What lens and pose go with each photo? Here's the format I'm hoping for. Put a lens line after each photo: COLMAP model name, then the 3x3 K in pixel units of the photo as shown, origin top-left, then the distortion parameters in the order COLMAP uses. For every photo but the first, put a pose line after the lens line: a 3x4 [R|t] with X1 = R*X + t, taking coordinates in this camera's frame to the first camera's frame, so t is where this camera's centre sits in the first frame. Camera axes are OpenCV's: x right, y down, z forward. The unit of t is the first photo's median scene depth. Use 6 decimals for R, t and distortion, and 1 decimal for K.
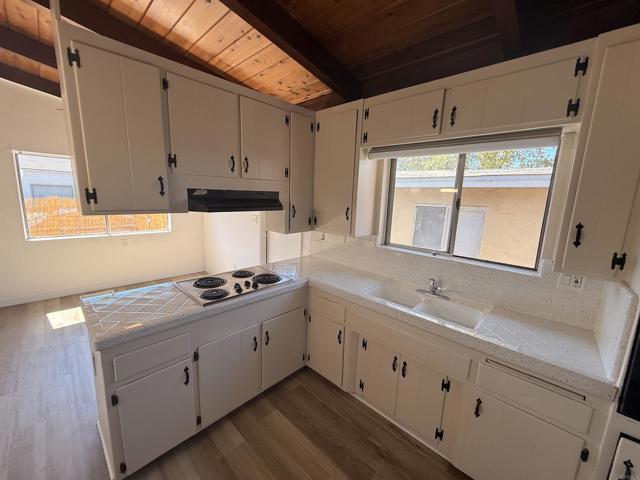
lens RADIAL K [[255.8, 0, 317.1], [0, 255.8, 240.7], [0, 0, 1]] dist [-0.002825, 0.000429]
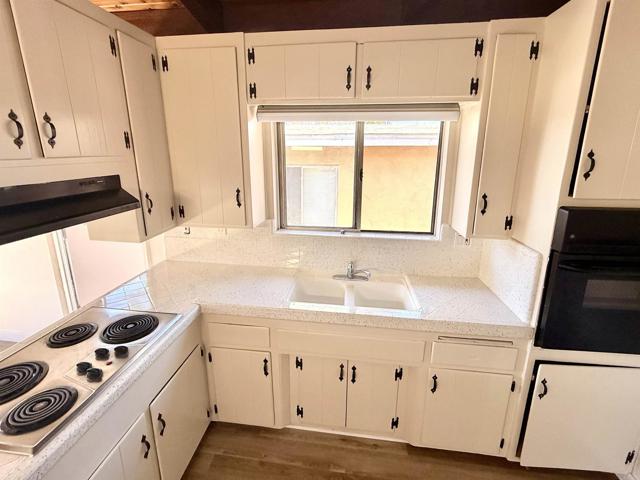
lens RADIAL K [[297.6, 0, 315.4], [0, 297.6, 224.2], [0, 0, 1]] dist [0.001508, 0.000280]
pose [[0.806772, -0.173846, 0.564708, -0.221686], [0.128833, 0.984498, 0.119021, -0.123542], [-0.576646, -0.023270, 0.816663, 0.232577]]
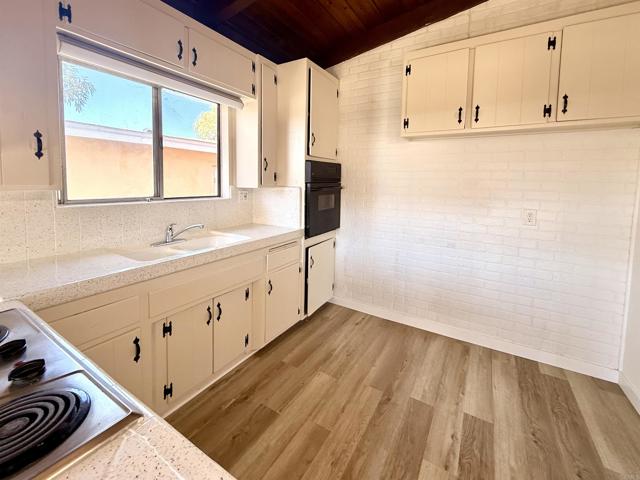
lens RADIAL K [[275.6, 0, 322.9], [0, 275.6, 198.1], [0, 0, 1]] dist [-0.005052, 0.000963]
pose [[-0.218654, -0.105311, 0.970103, -0.628836], [0.141600, 0.980212, 0.138324, -0.001452], [-0.965474, 0.167612, -0.199416, 0.678218]]
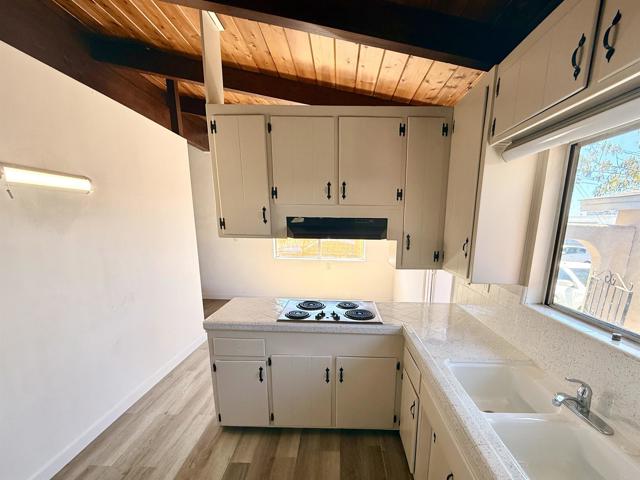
lens RADIAL K [[285.7, 0, 344.0], [0, 285.7, 288.5], [0, 0, 1]] dist [-0.000990, -0.000304]
pose [[0.691128, 0.145198, -0.707997, 0.533357], [-0.122019, 0.988991, 0.083713, -0.024346], [0.712358, 0.028533, 0.701236, 0.267895]]
